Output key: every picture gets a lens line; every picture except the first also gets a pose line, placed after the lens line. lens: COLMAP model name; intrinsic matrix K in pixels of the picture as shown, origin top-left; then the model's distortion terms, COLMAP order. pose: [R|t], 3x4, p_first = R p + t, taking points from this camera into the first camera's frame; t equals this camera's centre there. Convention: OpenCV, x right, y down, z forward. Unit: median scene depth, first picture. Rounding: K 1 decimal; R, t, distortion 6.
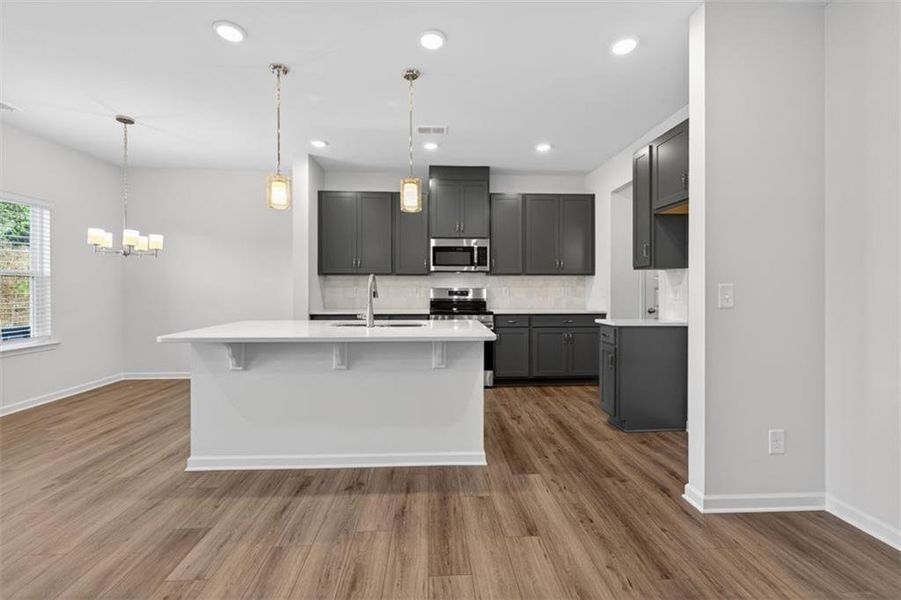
lens RADIAL K [[374.0, 0, 445.8], [0, 374.0, 289.6], [0, 0, 1]] dist [0.002235, 0.000543]
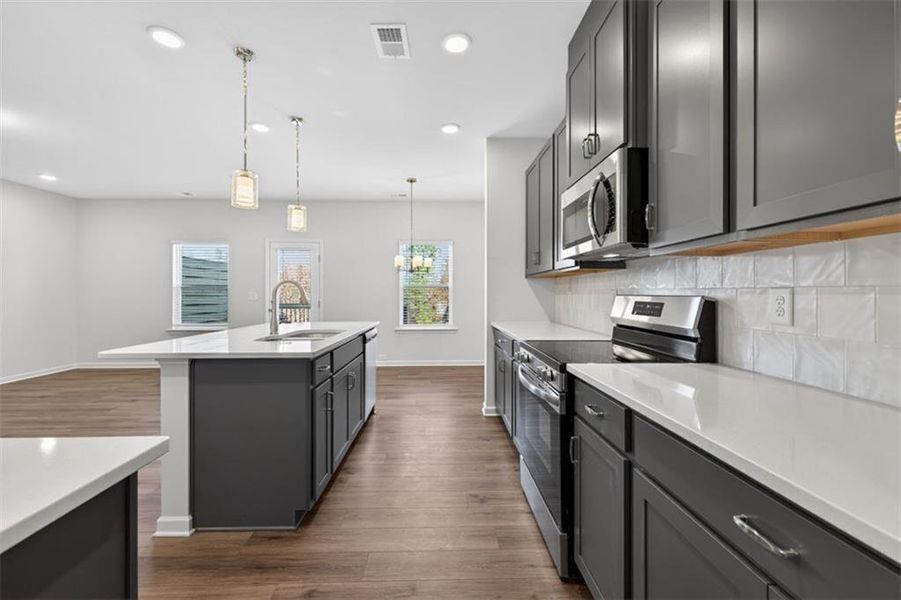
lens RADIAL K [[374.0, 0, 447.6], [0, 374.0, 299.0], [0, 0, 1]] dist [0.002235, 0.000543]
pose [[-0.022139, 0.010524, -0.999700, 0.618358], [-0.005896, 0.999926, 0.010657, -0.003161], [0.999738, 0.006130, -0.022075, 1.181054]]
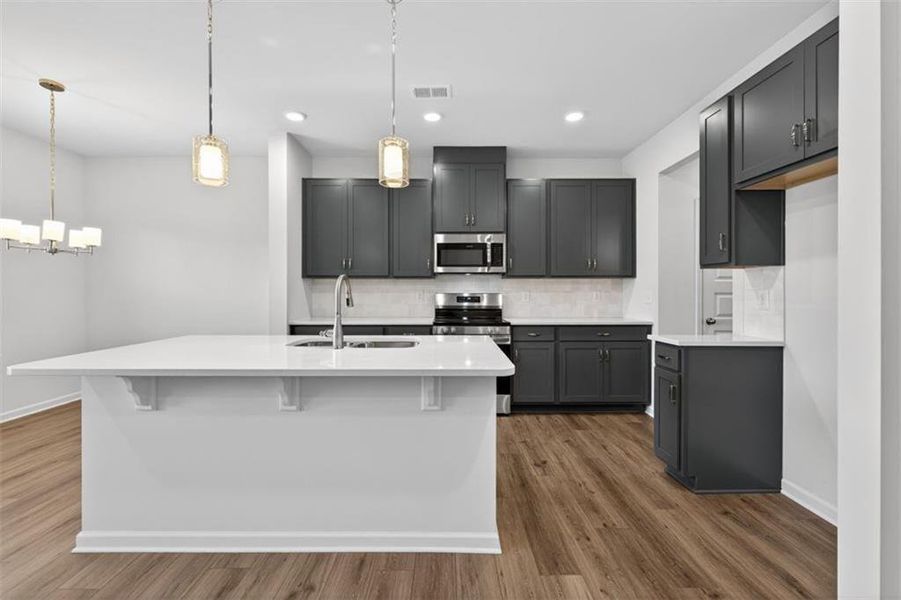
lens RADIAL K [[374.0, 0, 445.3], [0, 374.0, 294.9], [0, 0, 1]] dist [0.002235, 0.000543]
pose [[0.998890, -0.000072, -0.047105, 0.030103], [0.000152, 0.999999, 0.001697, -0.002656], [0.047105, -0.001703, 0.998889, 0.232132]]
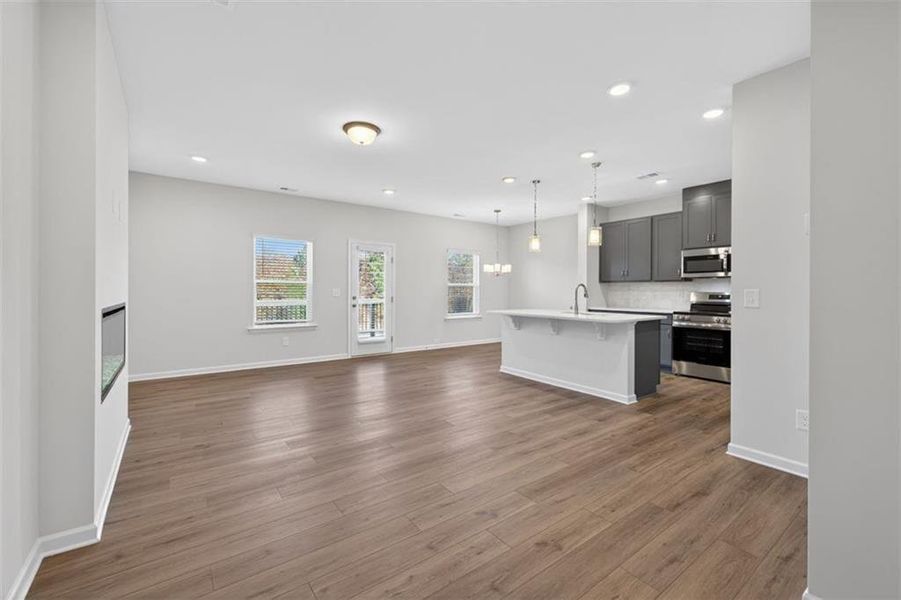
lens RADIAL K [[374.0, 0, 448.5], [0, 374.0, 294.6], [0, 0, 1]] dist [0.002235, 0.000543]
pose [[0.544178, 0.009220, -0.838919, 0.755452], [-0.006938, 0.999955, 0.006489, 0.002101], [0.838941, 0.002289, 0.544217, -0.366276]]
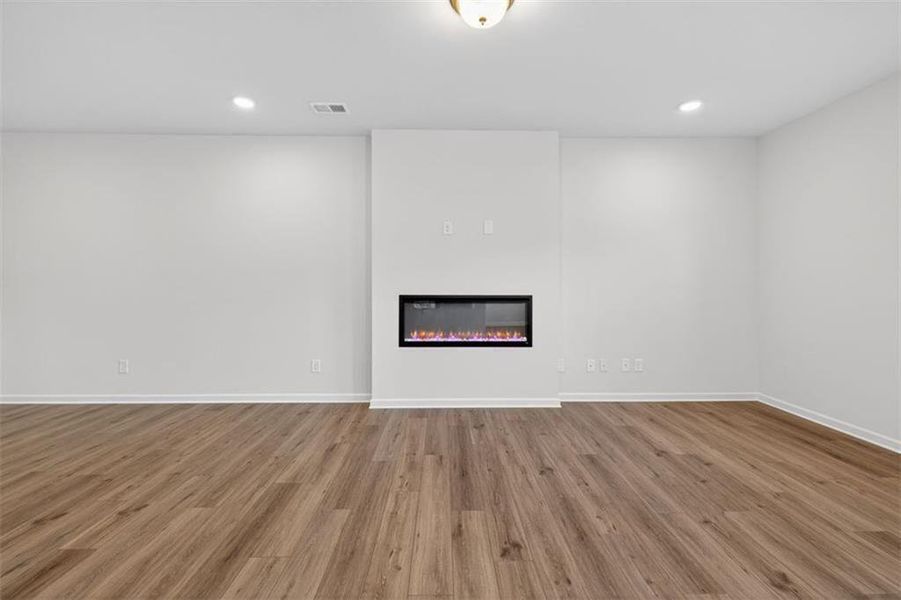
lens RADIAL K [[374.0, 0, 453.7], [0, 374.0, 294.6], [0, 0, 1]] dist [0.002235, 0.000543]
pose [[-0.999571, 0.004794, 0.028905, -0.230252], [0.005487, 0.999699, 0.023929, 0.002539], [-0.028781, 0.024077, -0.999296, 0.576188]]
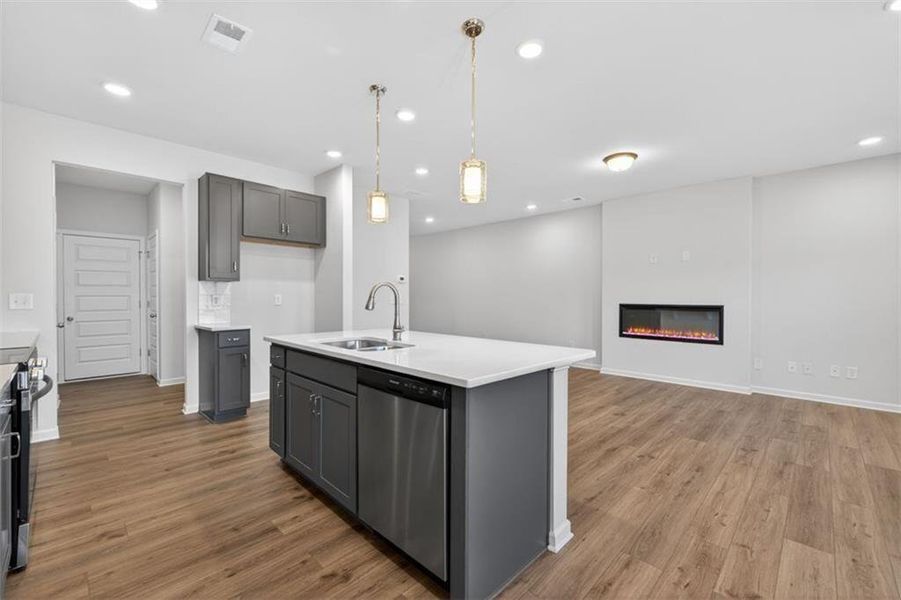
lens RADIAL K [[374.0, 0, 449.1], [0, 374.0, 301.0], [0, 0, 1]] dist [0.002235, 0.000543]
pose [[-0.678209, -0.001284, 0.734868, -0.772089], [0.002718, 0.999987, 0.004256, 0.005580], [-0.734864, 0.004884, -0.678197, 1.228233]]
